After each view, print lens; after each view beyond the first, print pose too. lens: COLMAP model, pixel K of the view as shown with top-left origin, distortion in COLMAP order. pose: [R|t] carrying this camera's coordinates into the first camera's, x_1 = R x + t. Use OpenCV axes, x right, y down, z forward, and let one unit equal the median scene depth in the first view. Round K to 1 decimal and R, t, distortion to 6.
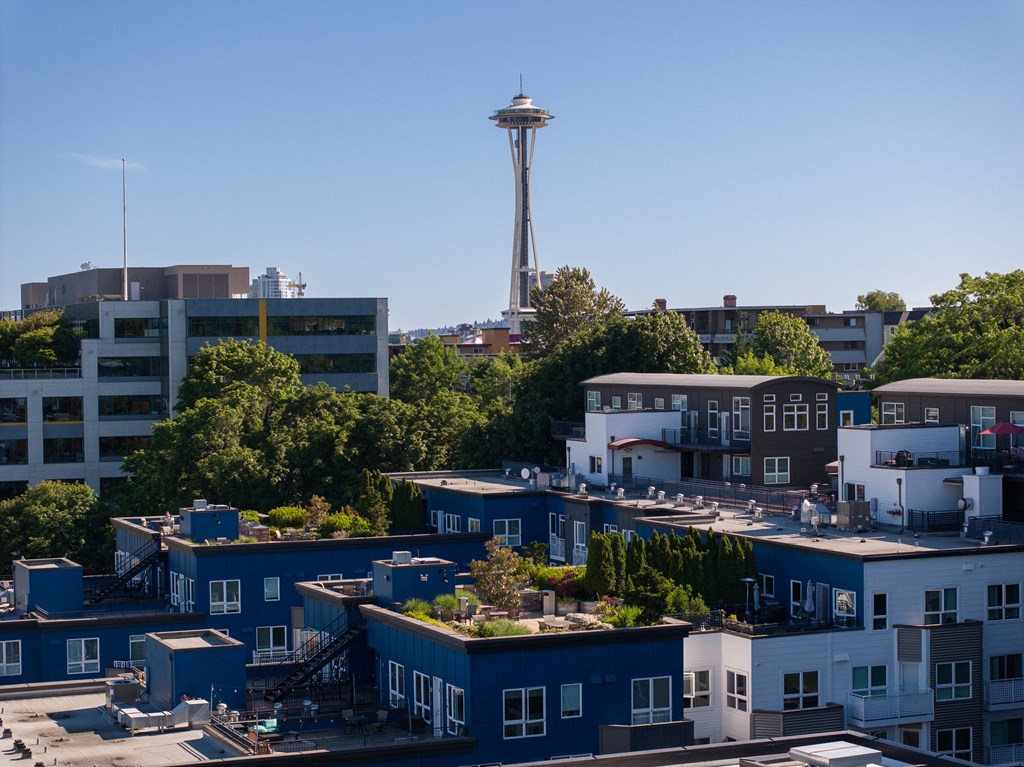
lens RADIAL K [[2078.7, 0, 510.1], [0, 2078.7, 387.0], [0, 0, 1]] dist [-0.132669, 0.000000]
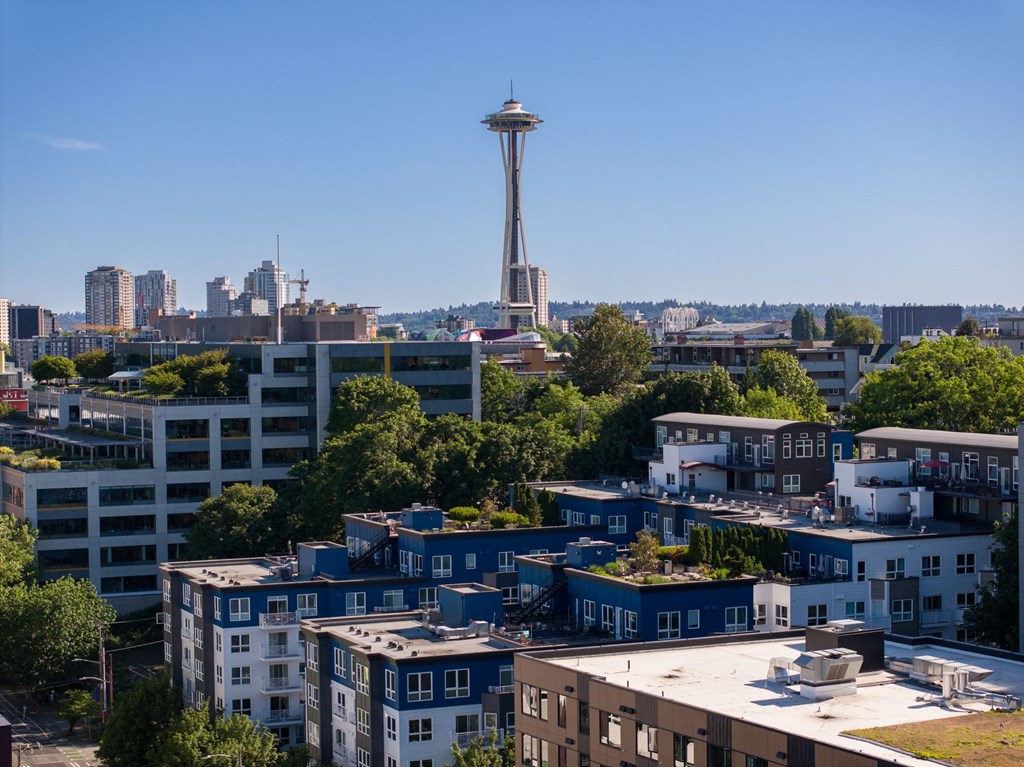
lens RADIAL K [[2078.7, 0, 511.9], [0, 2078.7, 382.7], [0, 0, 1]] dist [-0.132669, 0.000000]
pose [[0.999891, 0.001356, 0.014695, -0.096224], [-0.001449, 0.999979, 0.006357, -0.041931], [-0.014686, -0.006377, 0.999872, -0.503216]]
